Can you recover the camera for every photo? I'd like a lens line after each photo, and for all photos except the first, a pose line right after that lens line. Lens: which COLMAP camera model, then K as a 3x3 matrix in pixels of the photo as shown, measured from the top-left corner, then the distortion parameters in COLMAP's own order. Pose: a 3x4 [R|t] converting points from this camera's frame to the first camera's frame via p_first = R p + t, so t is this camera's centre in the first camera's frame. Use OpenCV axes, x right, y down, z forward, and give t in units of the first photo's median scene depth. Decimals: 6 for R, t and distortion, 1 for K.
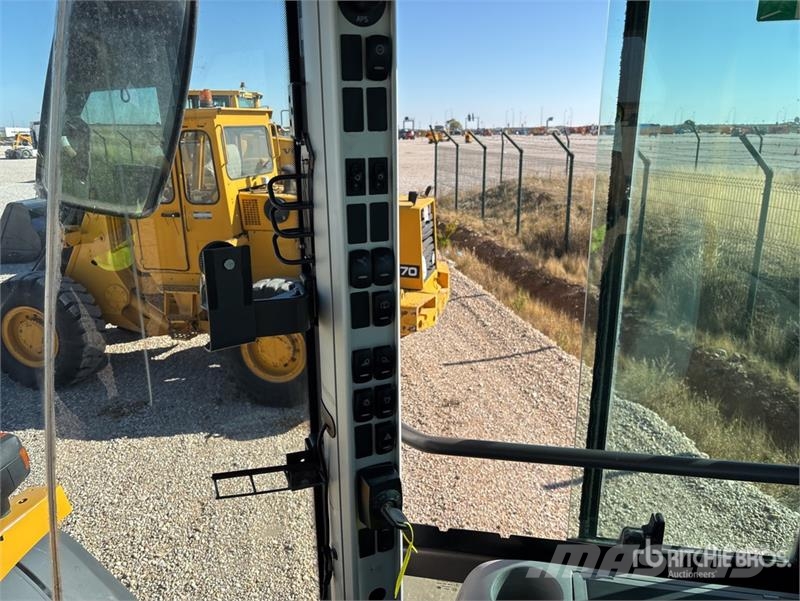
lens RADIAL K [[614.7, 0, 393.5], [0, 614.7, 303.3], [0, 0, 1]] dist [0.104468, -0.185236]
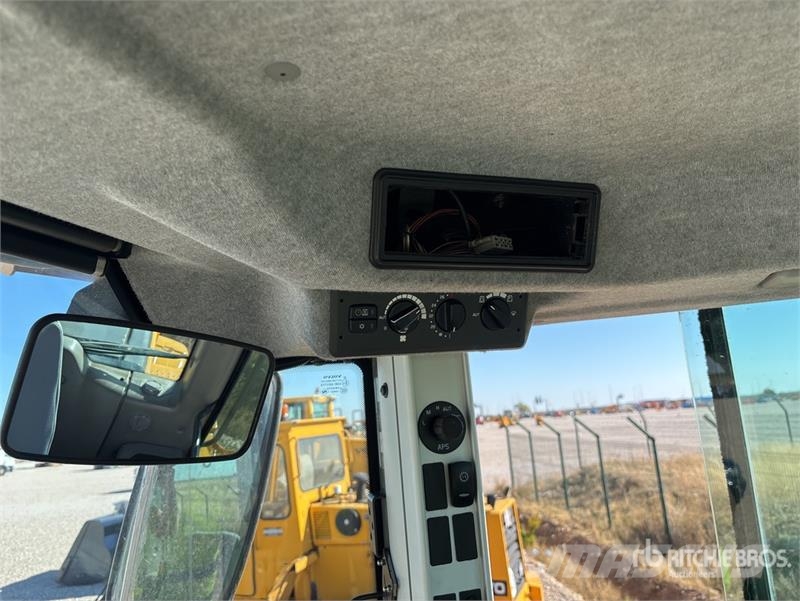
lens RADIAL K [[624.0, 0, 400.0], [0, 624.0, 300.5], [0, 0, 1]] dist [0.034752, -0.005435]
pose [[0.993178, -0.080754, -0.084123, -0.001190], [0.034916, 0.894249, -0.446205, -0.016419], [0.111260, 0.440224, 0.890968, 0.000291]]
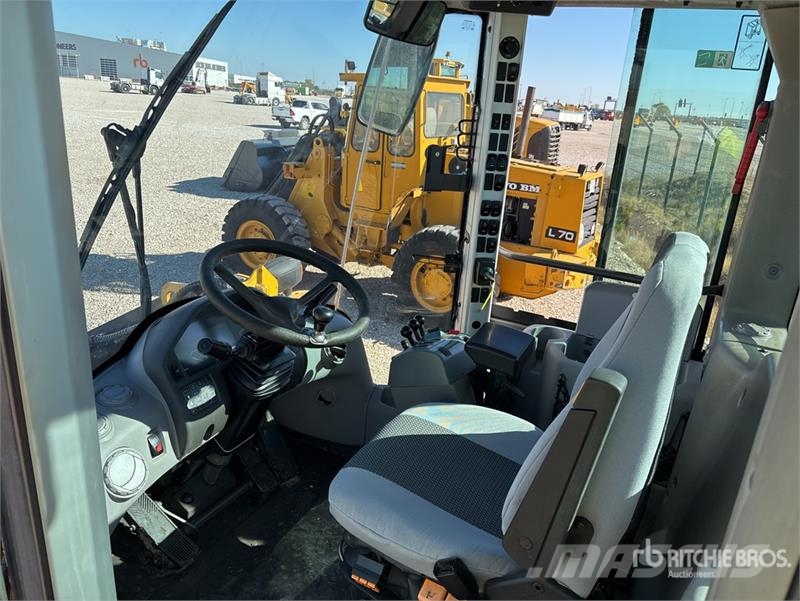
lens RADIAL K [[611.4, 0, 396.0], [0, 611.4, 301.8], [0, 0, 1]] dist [0.007961, -0.003909]
pose [[0.952536, 0.171609, -0.251446, 0.021777], [-0.159989, 0.984903, 0.066109, 0.029356], [0.258994, -0.022743, 0.965611, -0.105633]]
